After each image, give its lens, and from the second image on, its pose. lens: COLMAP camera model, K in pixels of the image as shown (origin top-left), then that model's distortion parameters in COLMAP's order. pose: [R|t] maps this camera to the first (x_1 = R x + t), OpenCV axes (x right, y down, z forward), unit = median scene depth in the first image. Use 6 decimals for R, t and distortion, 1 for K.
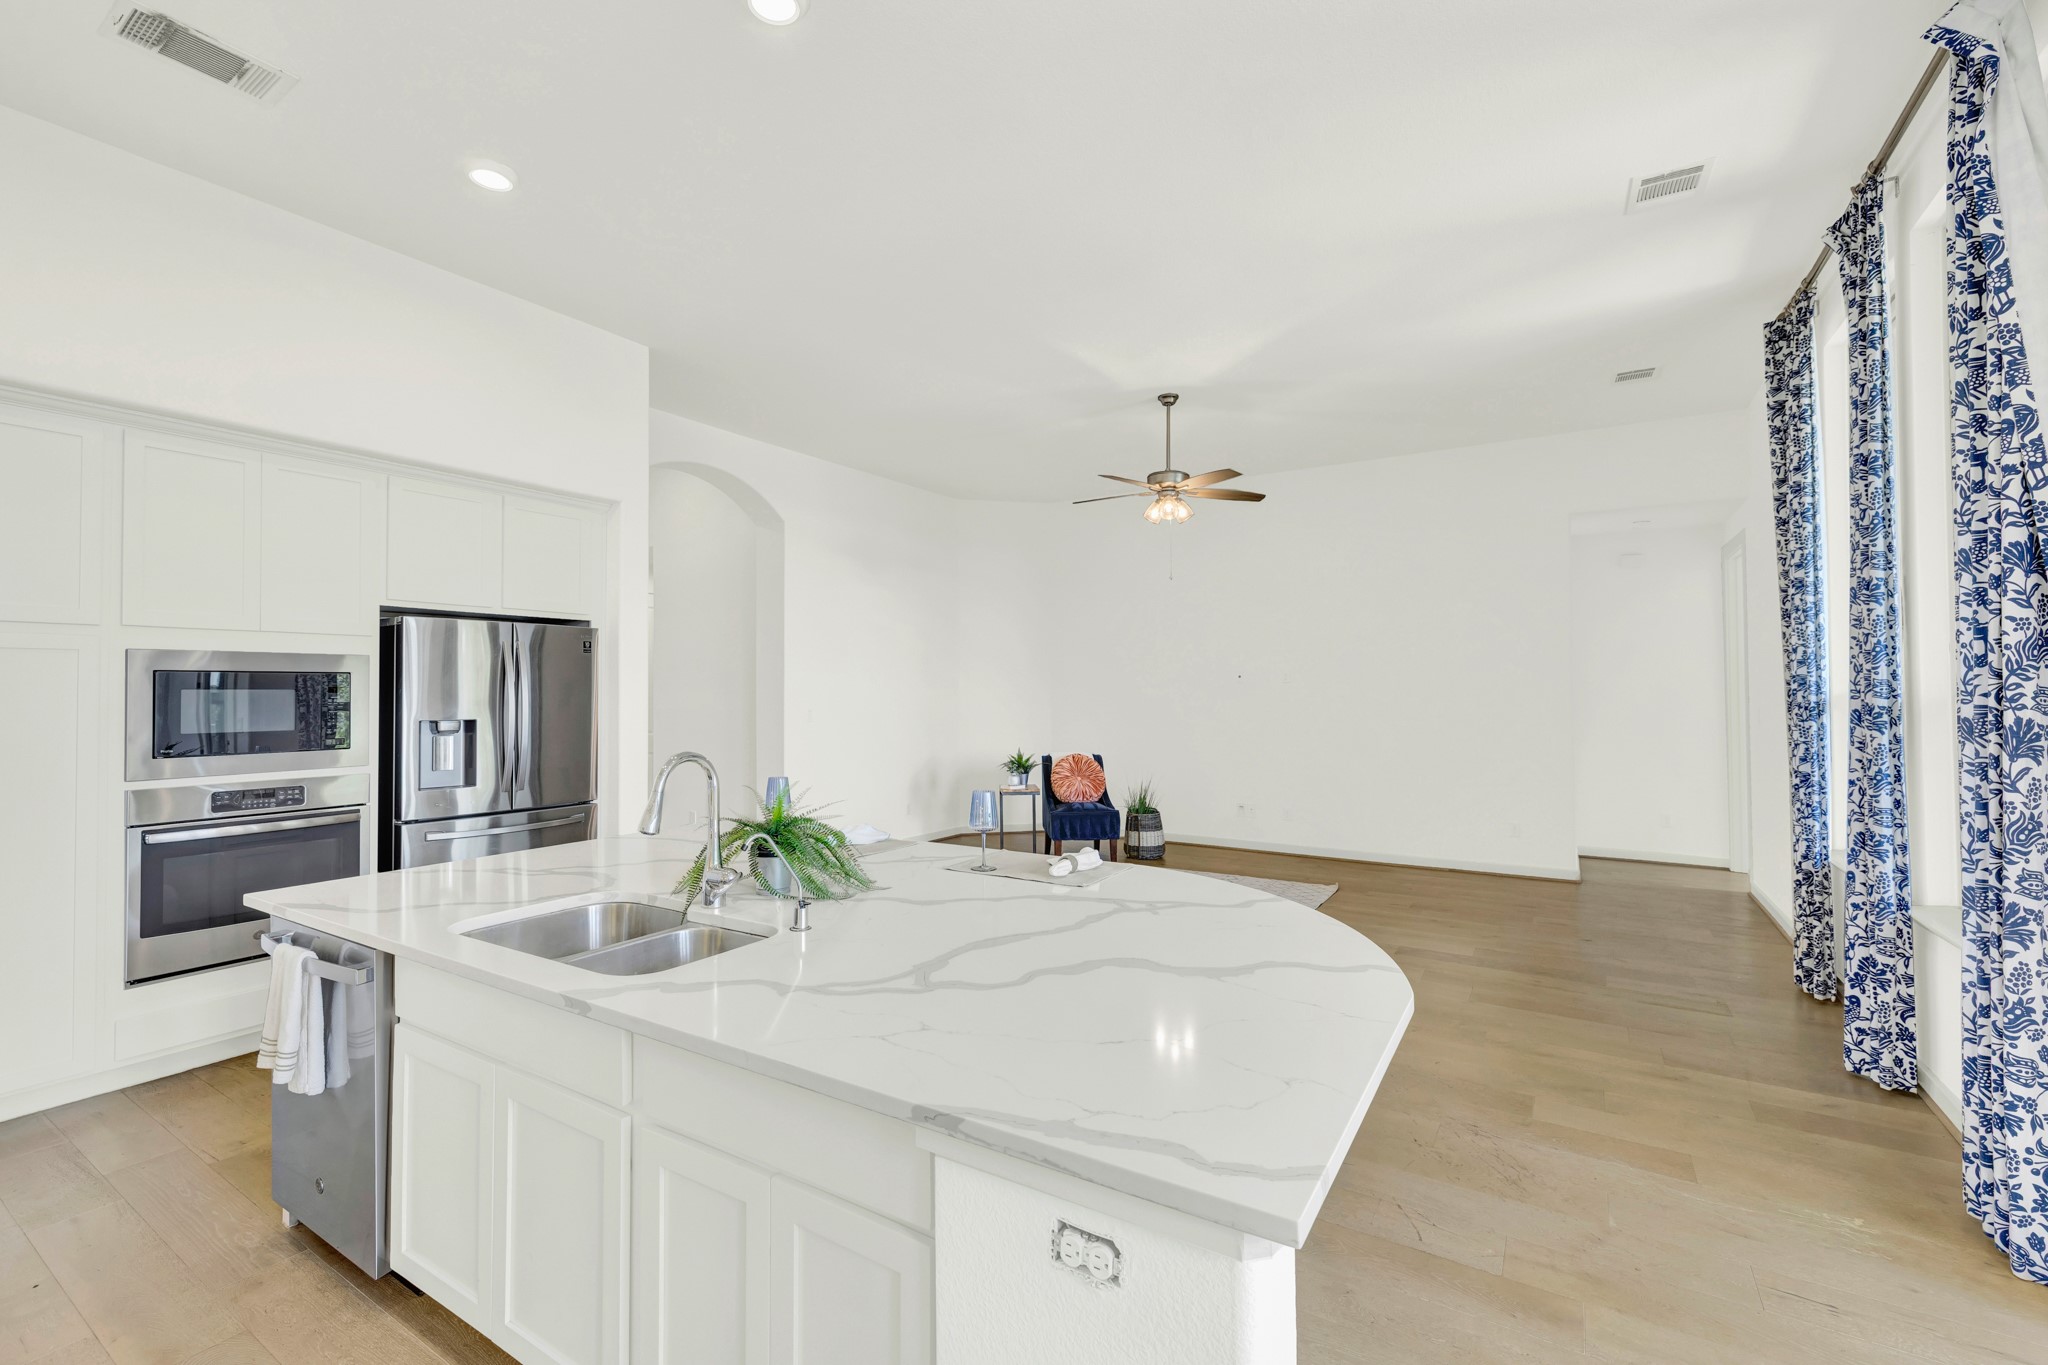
lens RADIAL K [[870.8, 0, 1013.1], [0, 870.8, 676.4], [0, 0, 1]] dist [0.000435, 0.001000]
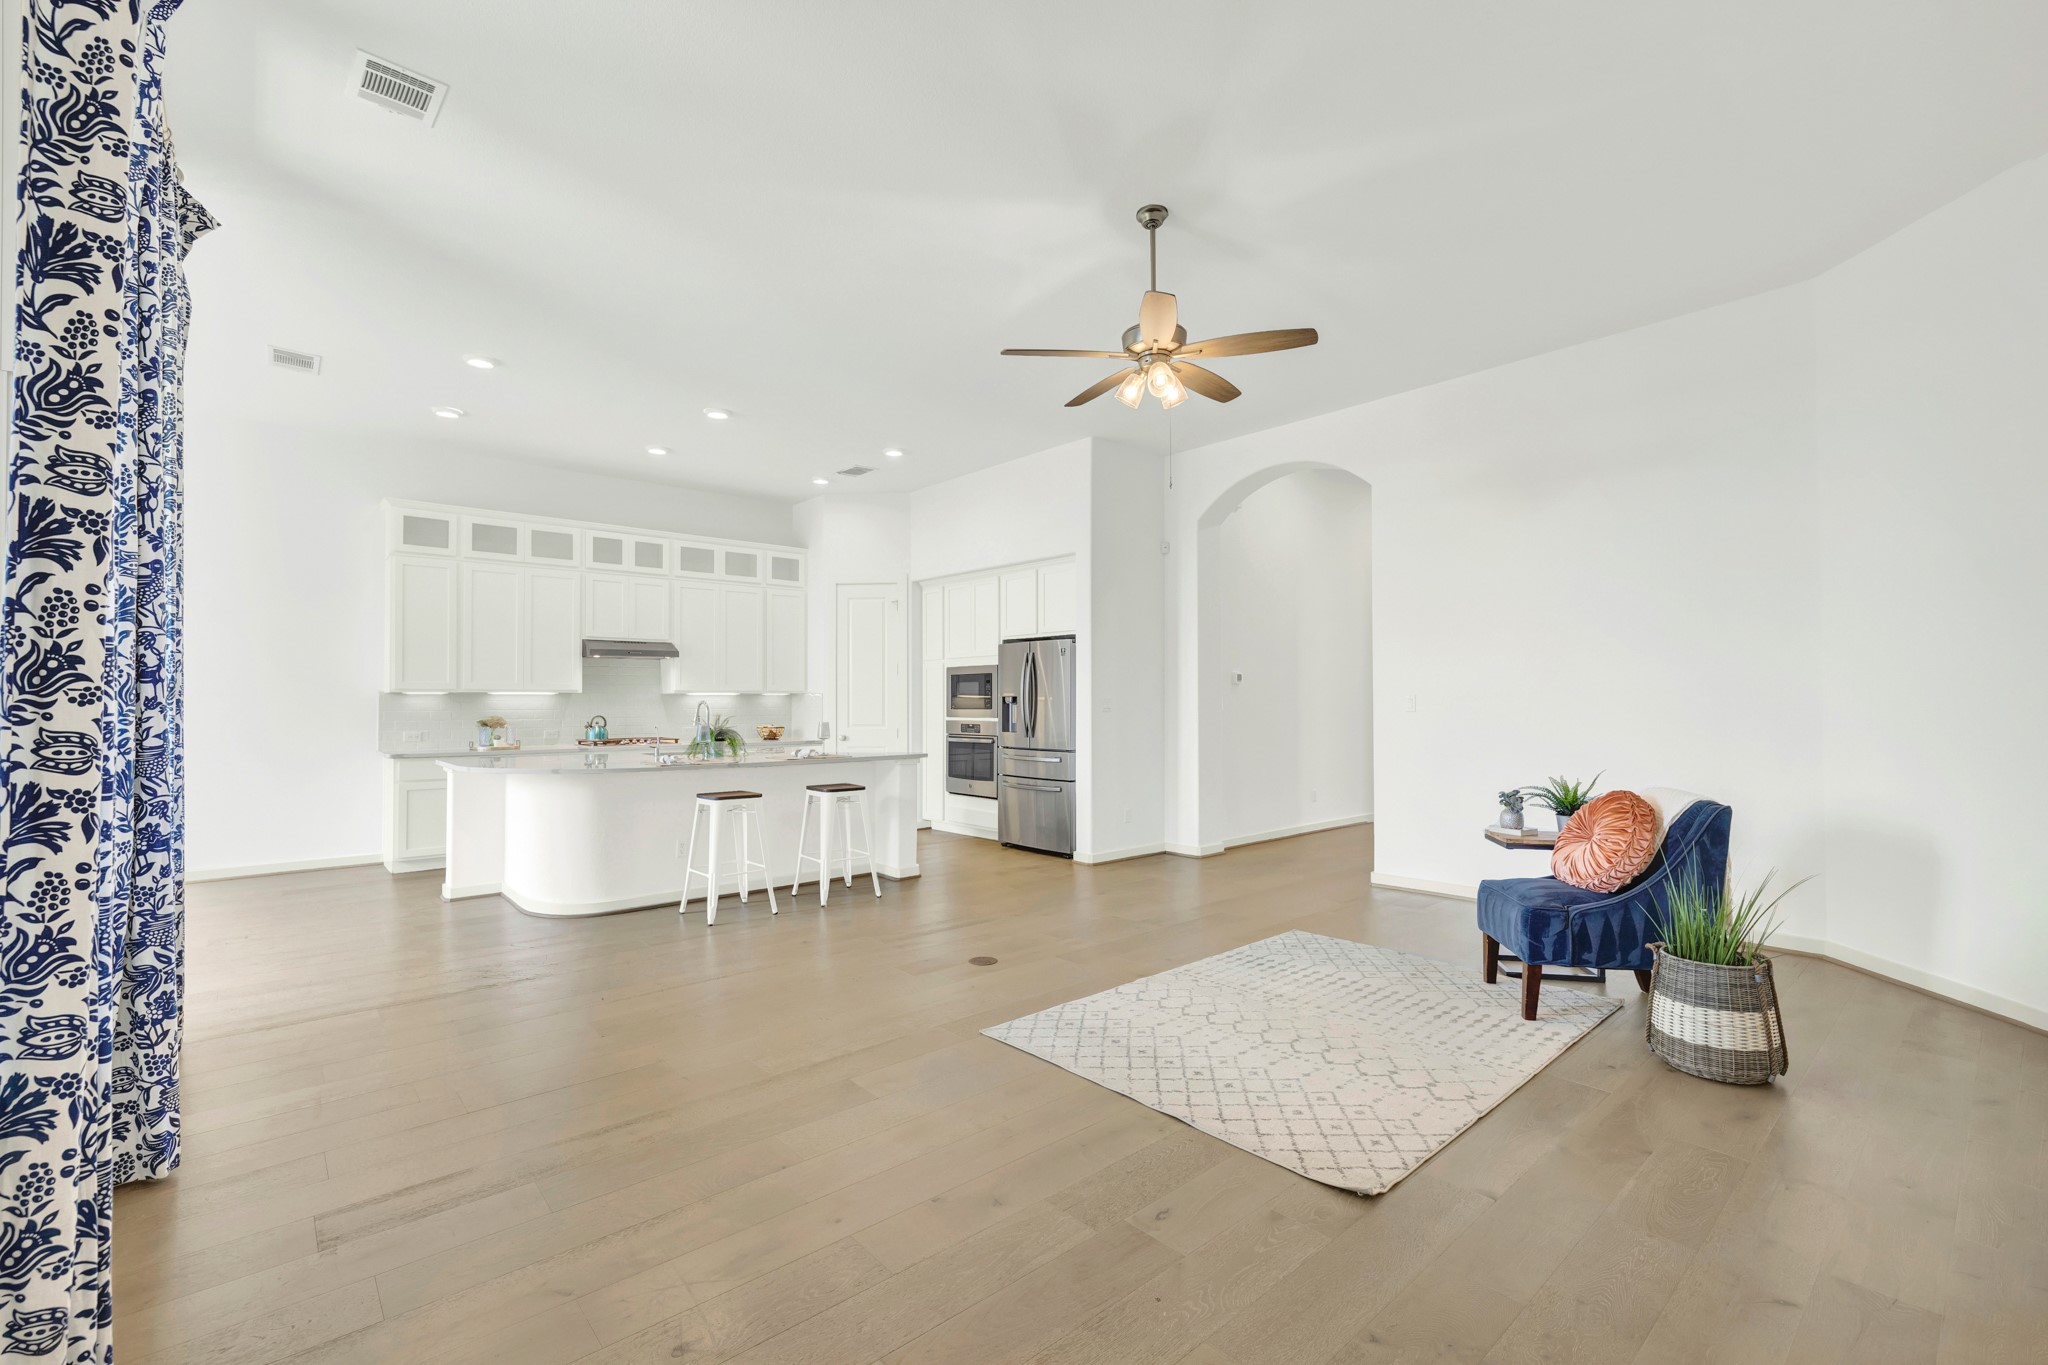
lens RADIAL K [[873.2, 0, 1014.7], [0, 873.2, 689.7], [0, 0, 1]] dist [-0.000076, 0.000299]
pose [[-0.273657, -0.004539, -0.961817, 1.455014], [0.023986, 0.999646, -0.011542, 0.070123], [0.961528, -0.026229, -0.273451, 1.866577]]
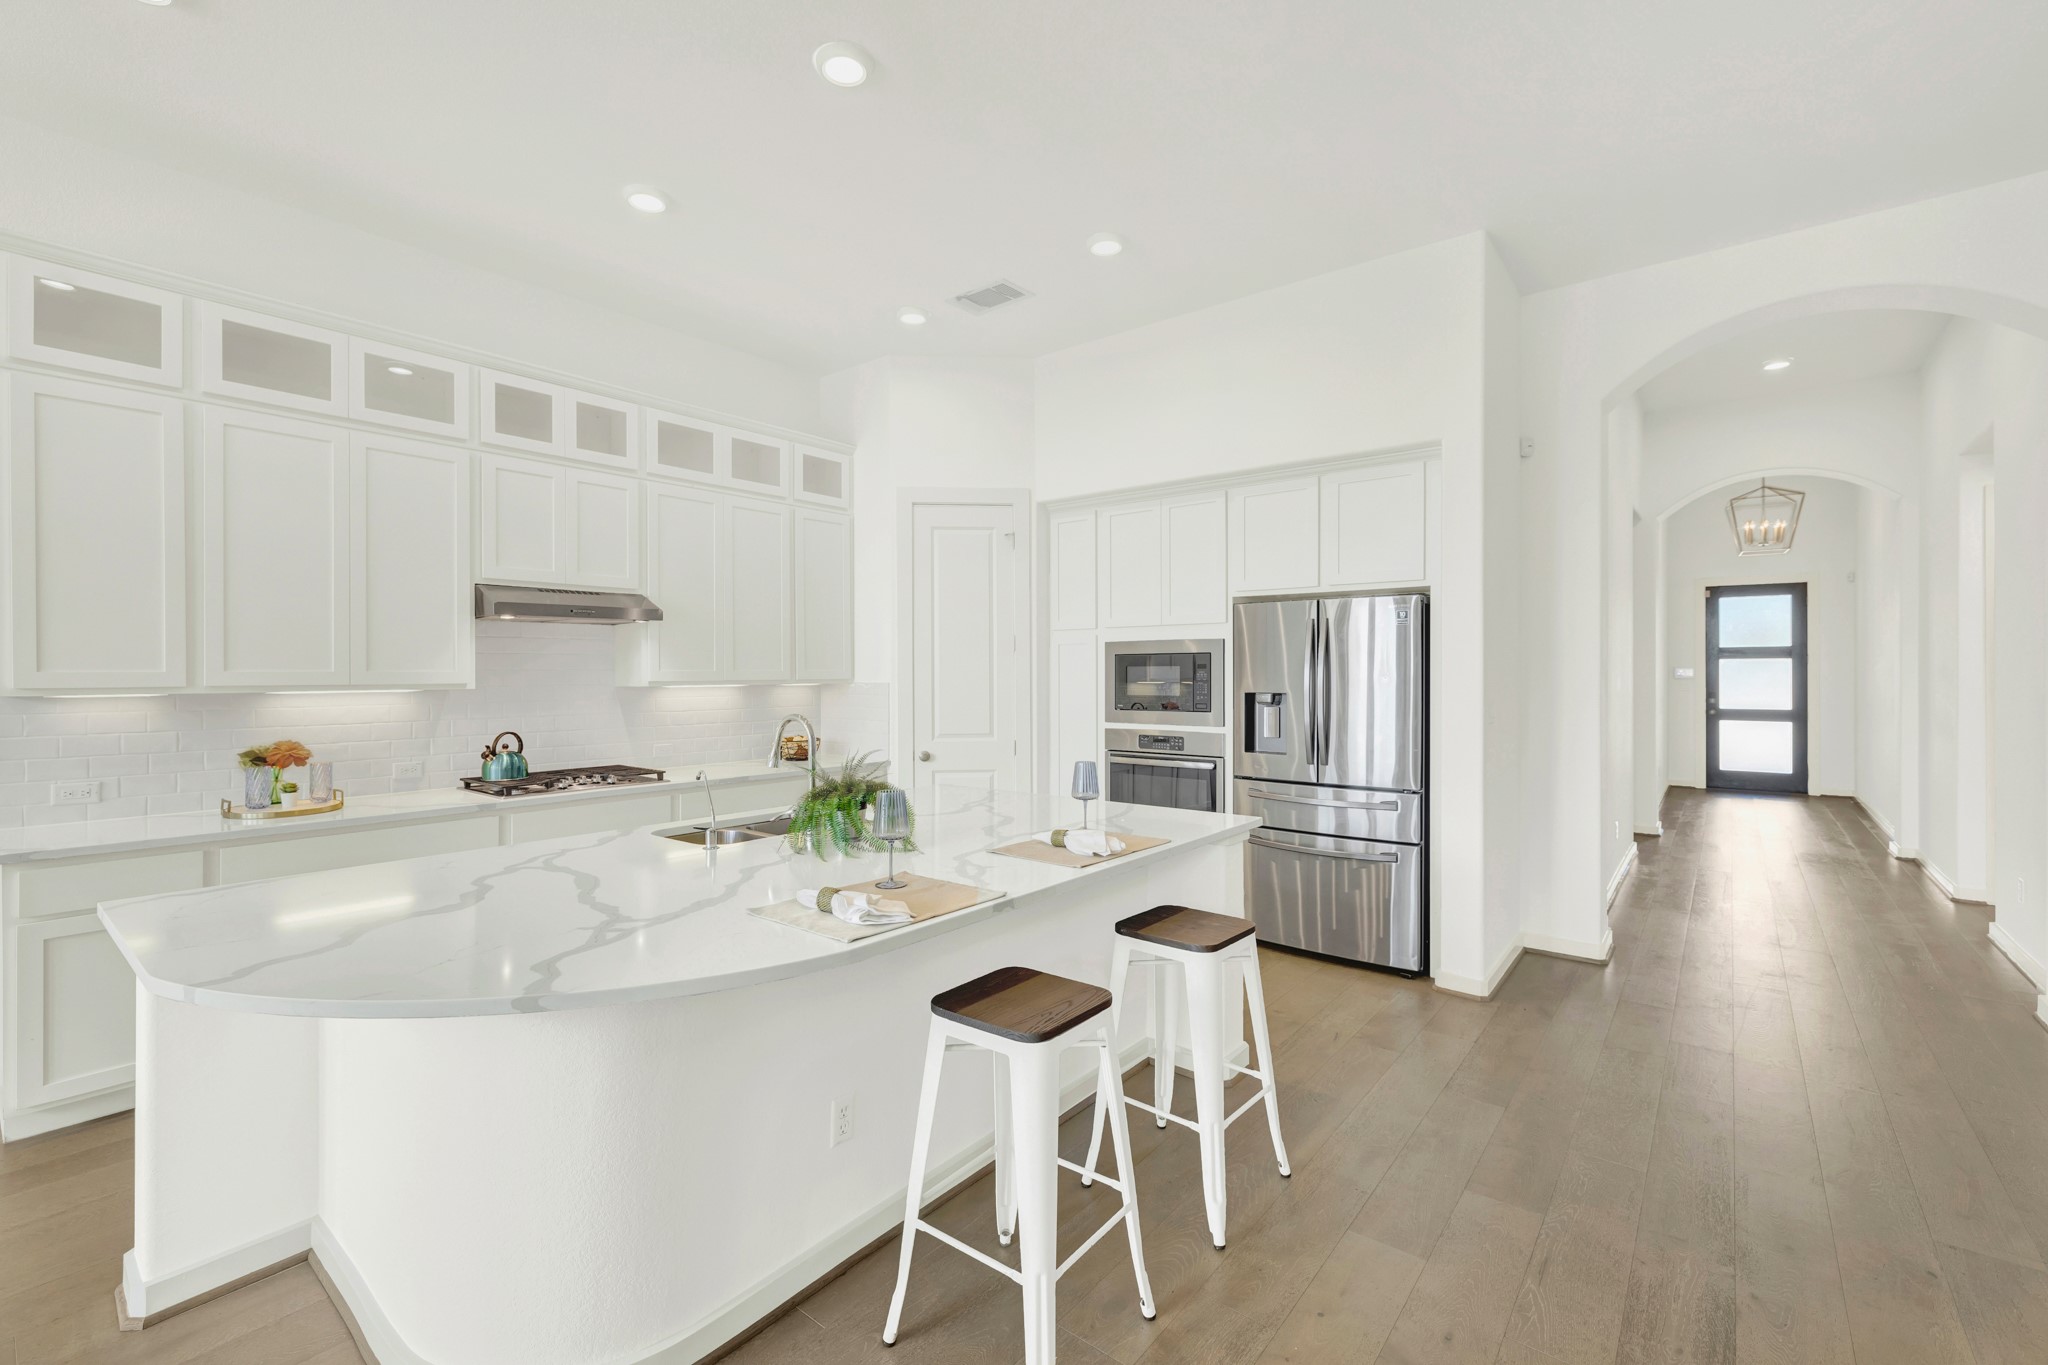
lens RADIAL K [[870.8, 0, 1013.1], [0, 870.8, 676.4], [0, 0, 1]] dist [0.000435, 0.001000]
pose [[-0.113302, 0.013823, -0.993464, 0.619243], [0.023244, 0.999666, 0.011259, 0.010148], [0.993289, -0.021816, -0.113586, 0.977237]]
